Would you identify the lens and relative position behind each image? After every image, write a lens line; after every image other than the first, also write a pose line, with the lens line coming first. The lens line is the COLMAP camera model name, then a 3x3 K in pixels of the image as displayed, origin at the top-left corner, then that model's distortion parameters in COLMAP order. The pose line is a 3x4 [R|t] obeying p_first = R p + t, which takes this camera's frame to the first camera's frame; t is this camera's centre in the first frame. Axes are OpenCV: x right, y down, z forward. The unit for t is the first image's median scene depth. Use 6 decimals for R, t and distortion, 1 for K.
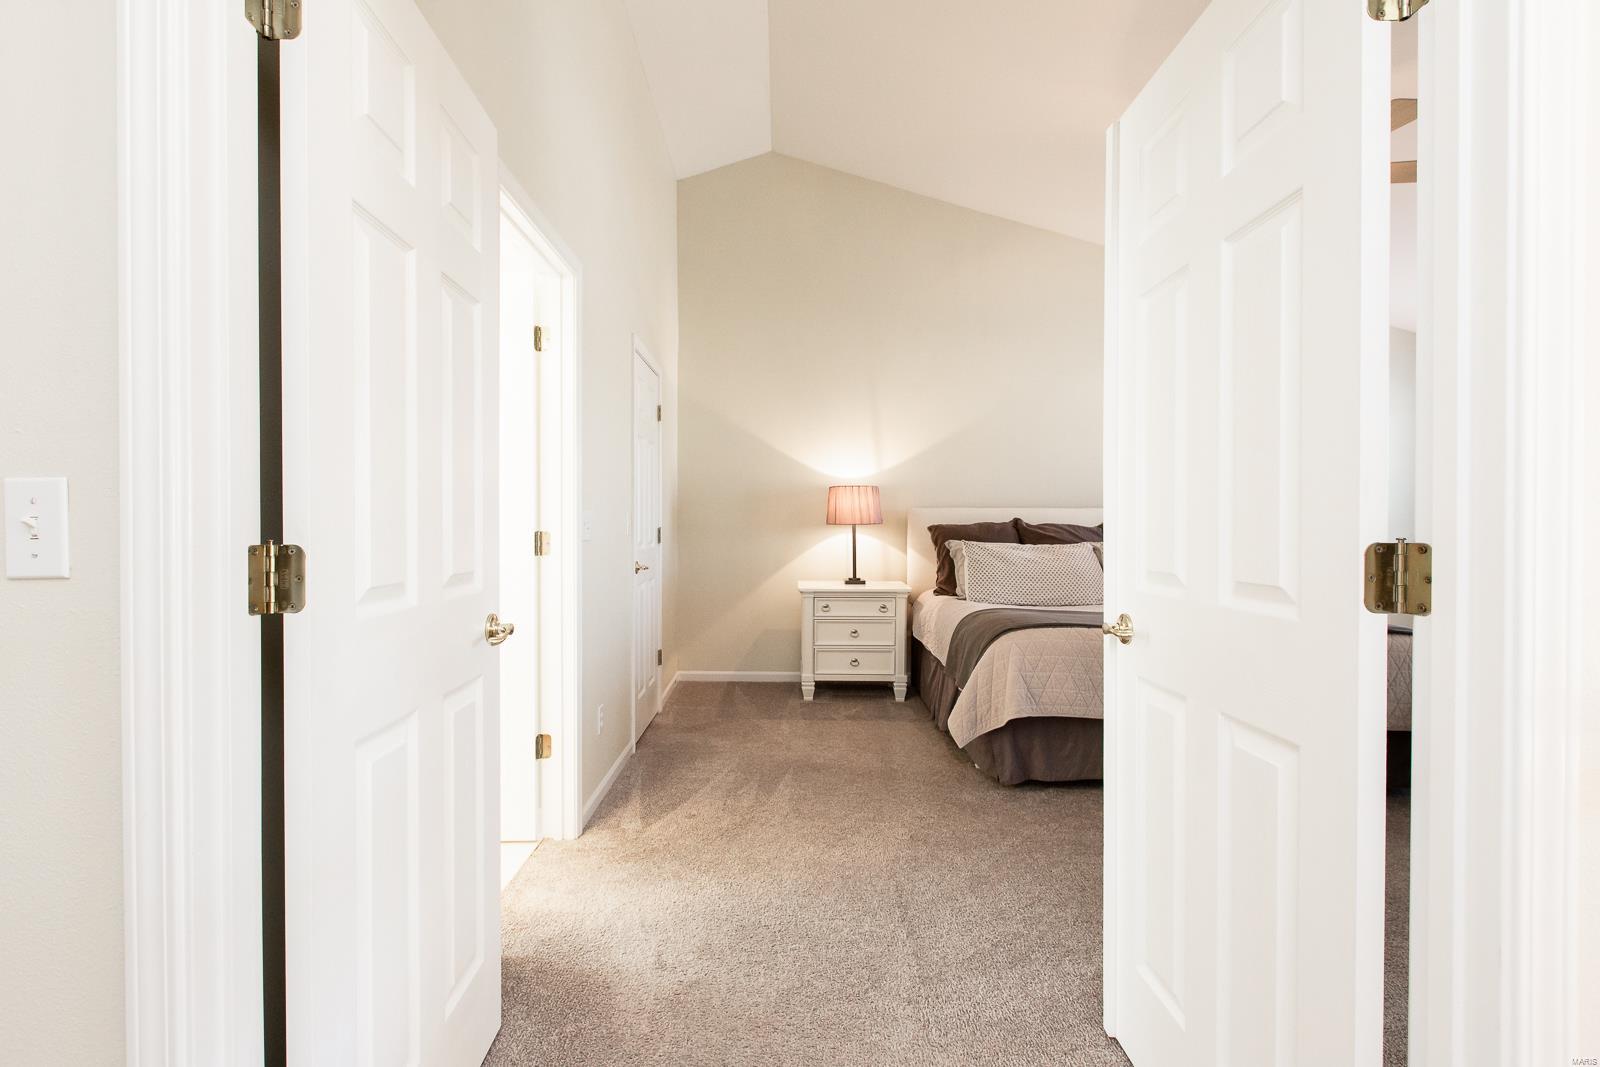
lens RADIAL K [[712.0, 0, 800.0], [0, 712.0, 533.5], [0, 0, 1]] dist [-0.000102, 0.000109]
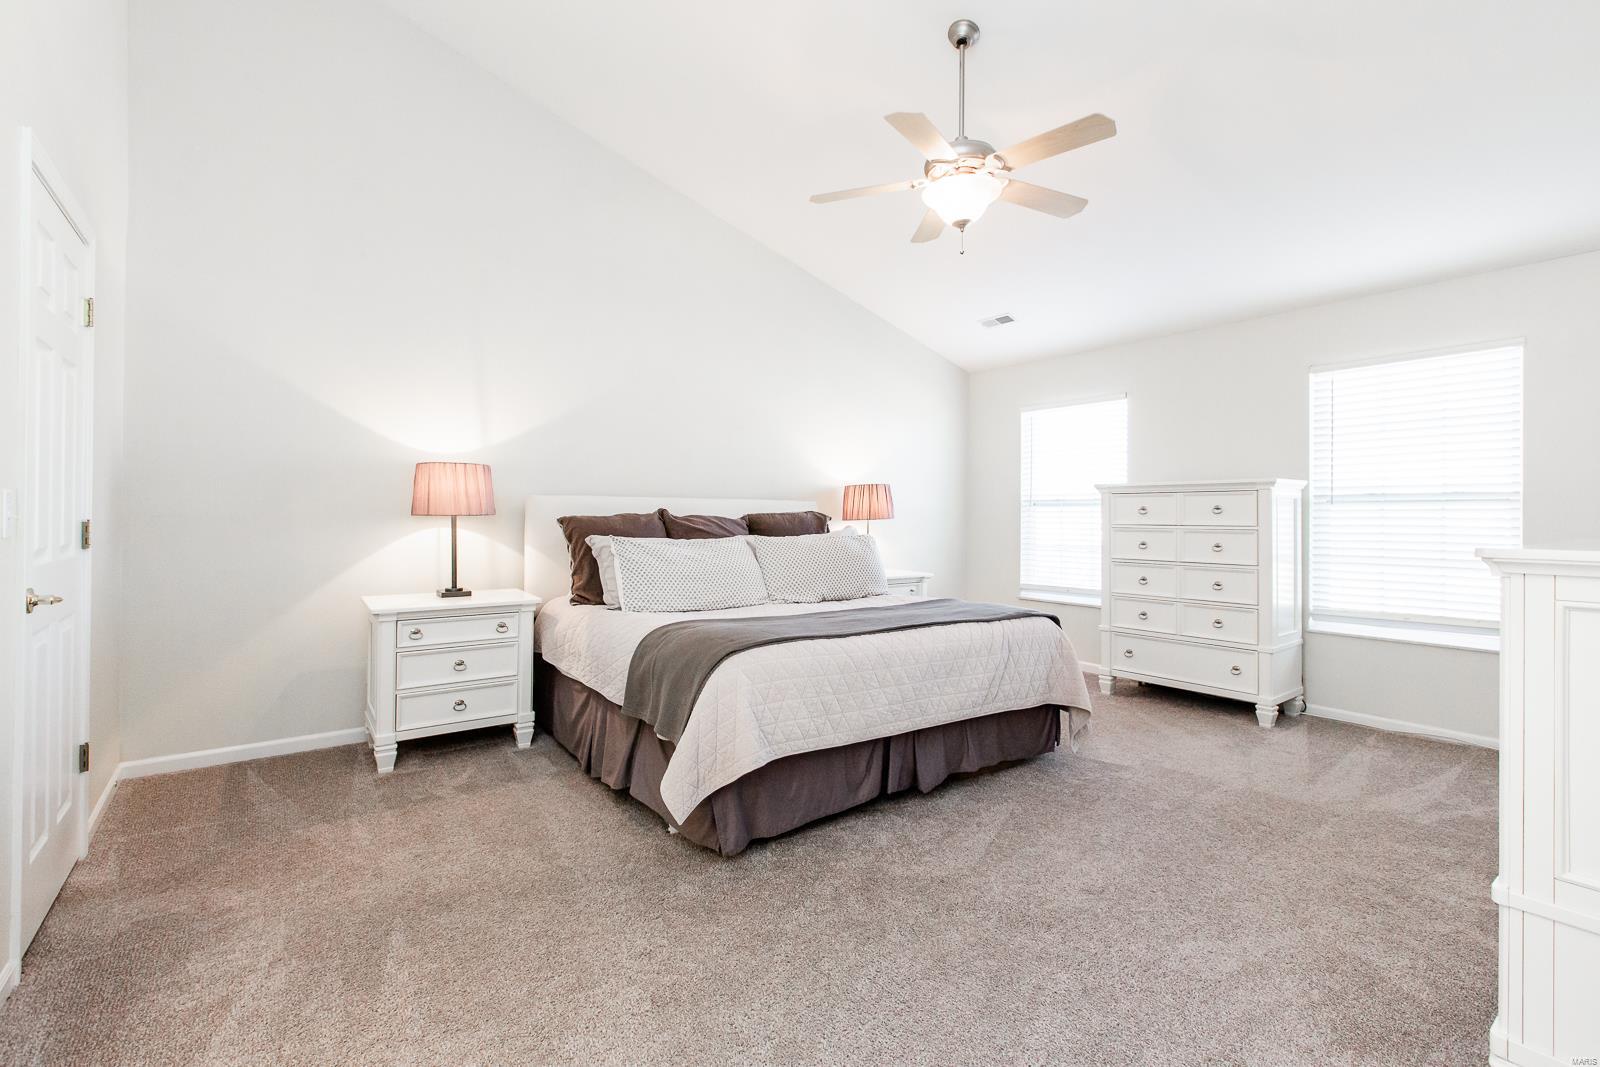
lens RADIAL K [[699.2, 0, 804.2], [0, 699.2, 510.8], [0, 0, 1]] dist [0.000374, -0.000505]
pose [[0.811263, 0.007131, 0.584638, -0.057899], [0.004138, 0.999831, -0.017937, -0.003506], [-0.584667, 0.016970, 0.811096, 0.217347]]
